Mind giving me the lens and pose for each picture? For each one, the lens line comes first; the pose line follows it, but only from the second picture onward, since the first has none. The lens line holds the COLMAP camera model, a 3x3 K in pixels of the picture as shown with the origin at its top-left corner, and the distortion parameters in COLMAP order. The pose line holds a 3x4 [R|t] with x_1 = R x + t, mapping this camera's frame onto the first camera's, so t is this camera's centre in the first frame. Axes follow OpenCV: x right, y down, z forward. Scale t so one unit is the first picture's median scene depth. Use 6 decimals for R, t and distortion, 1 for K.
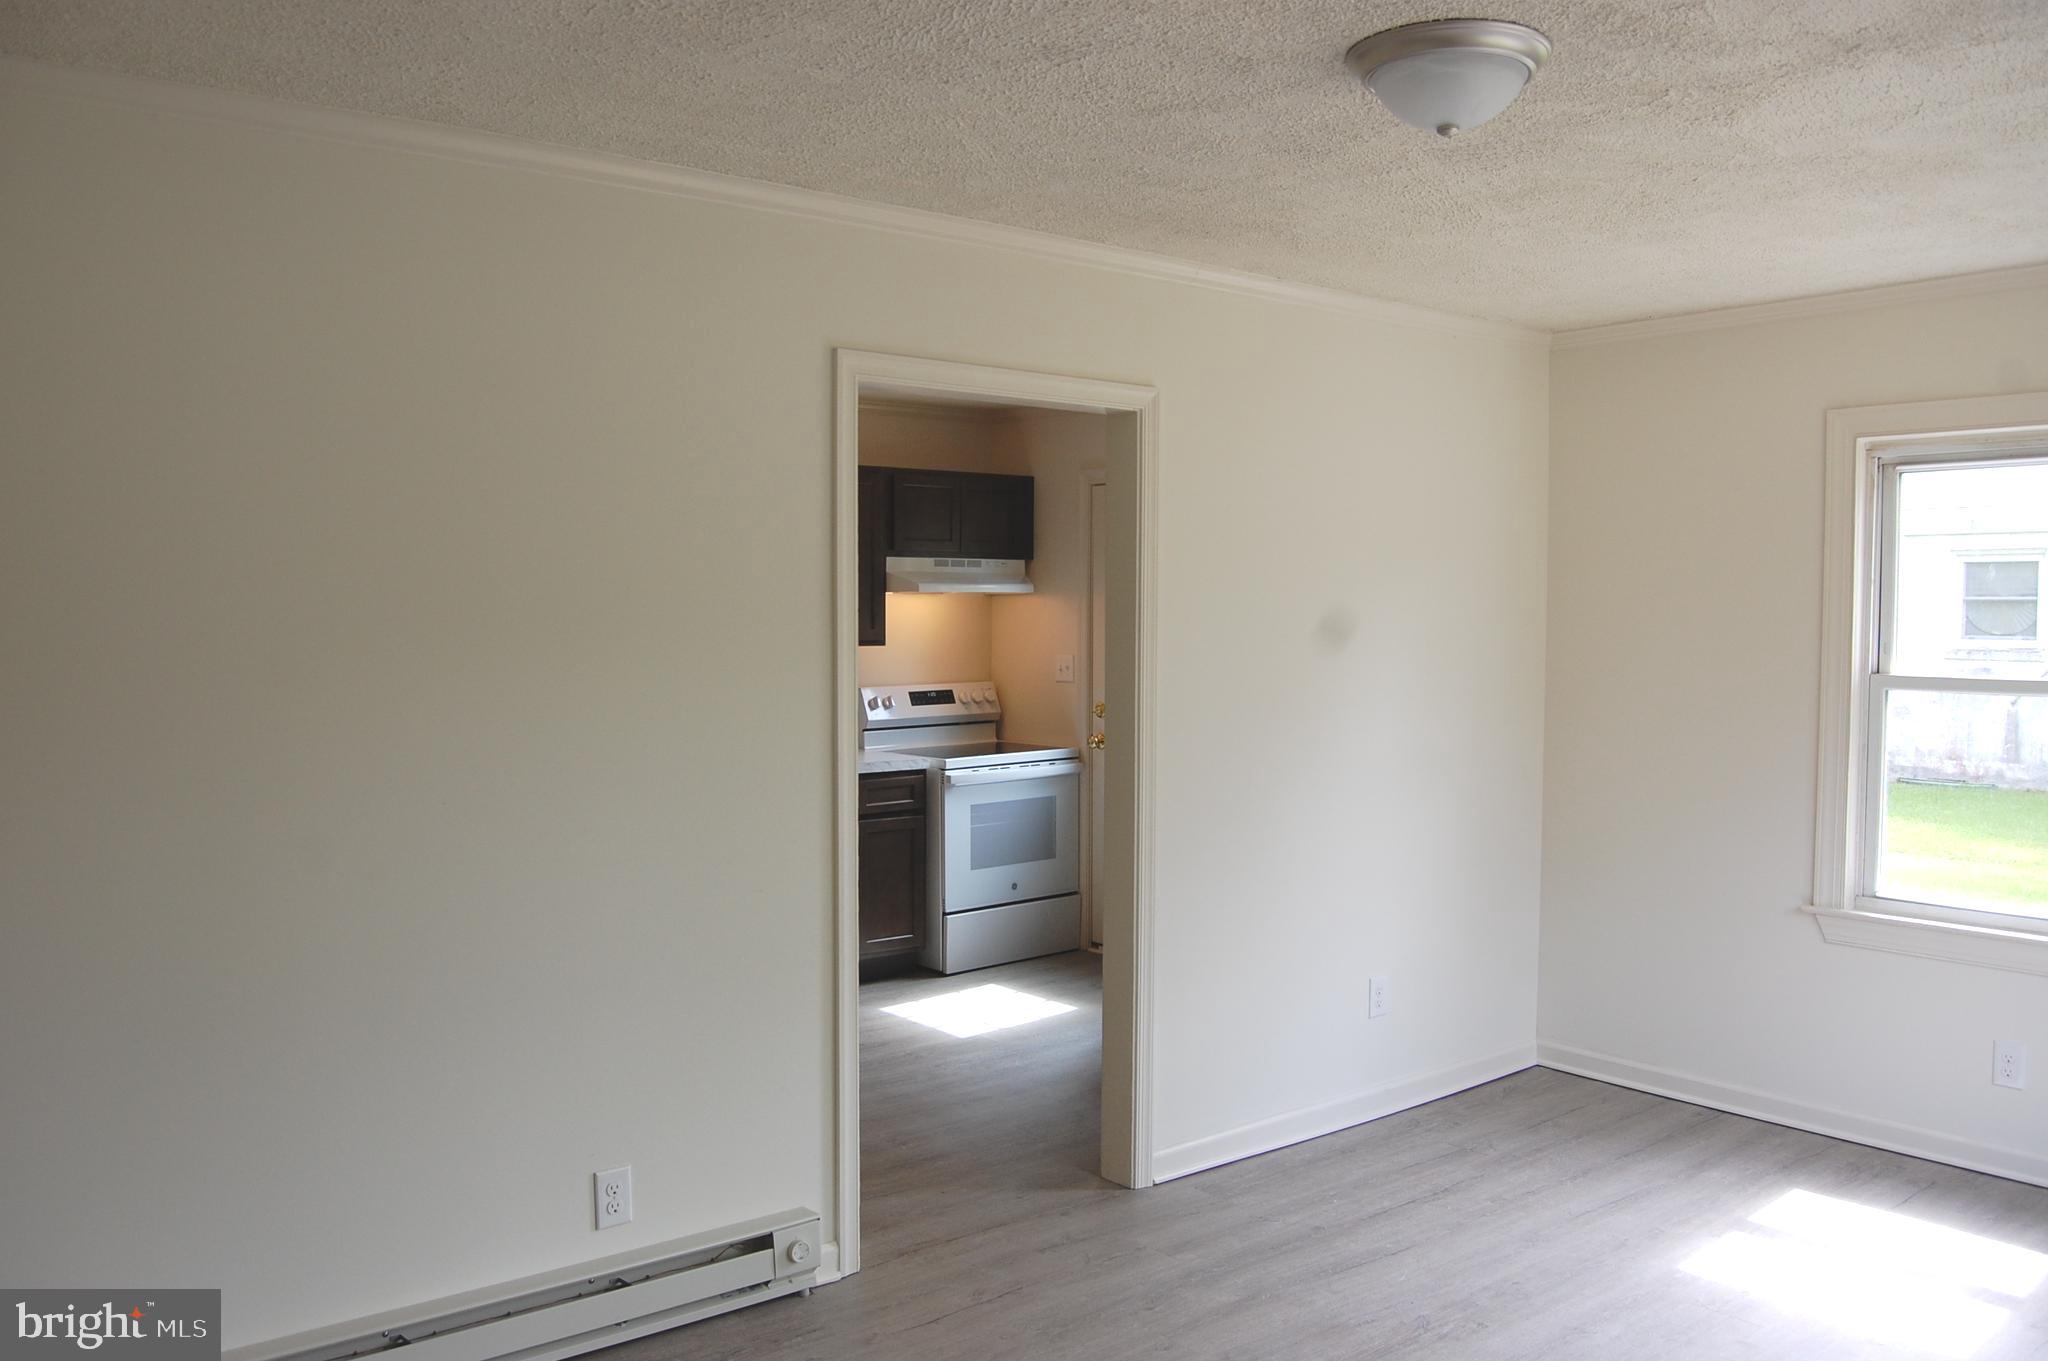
lens RADIAL K [[1615.4, 0, 1006.8], [0, 1615.4, 688.5], [0, 0, 1]] dist [-0.091723, 0.034990]
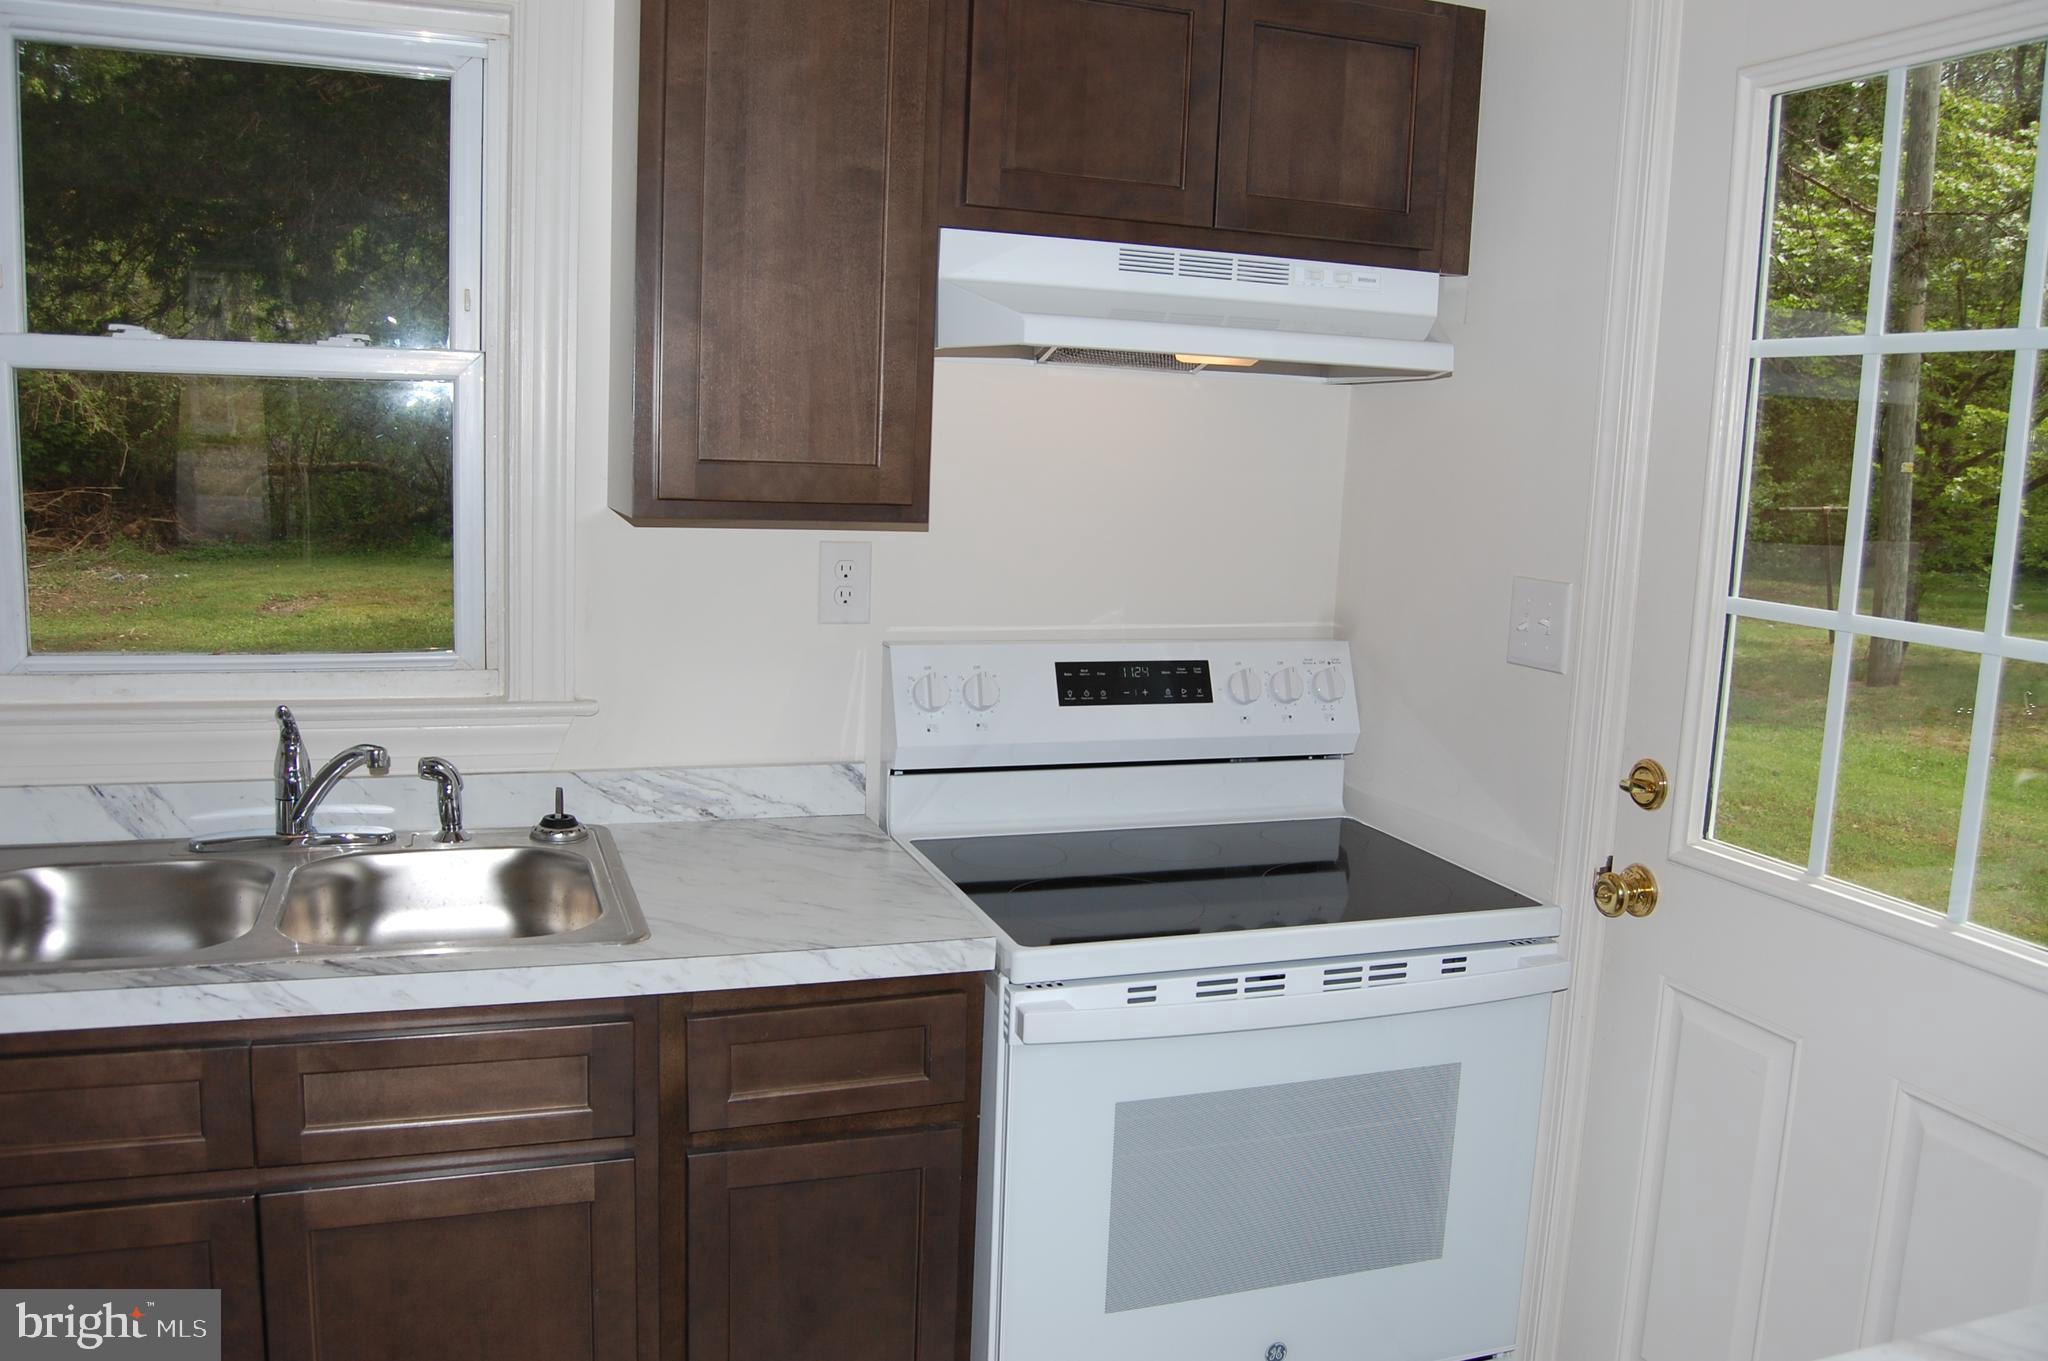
lens RADIAL K [[1615.4, 0, 1036.3], [0, 1615.4, 677.9], [0, 0, 1]] dist [-0.091723, 0.034990]
pose [[0.949118, 0.083502, -0.303650, 0.036999], [-0.056215, 0.993643, 0.097536, -0.027114], [0.309864, -0.075503, 0.947778, 0.672623]]
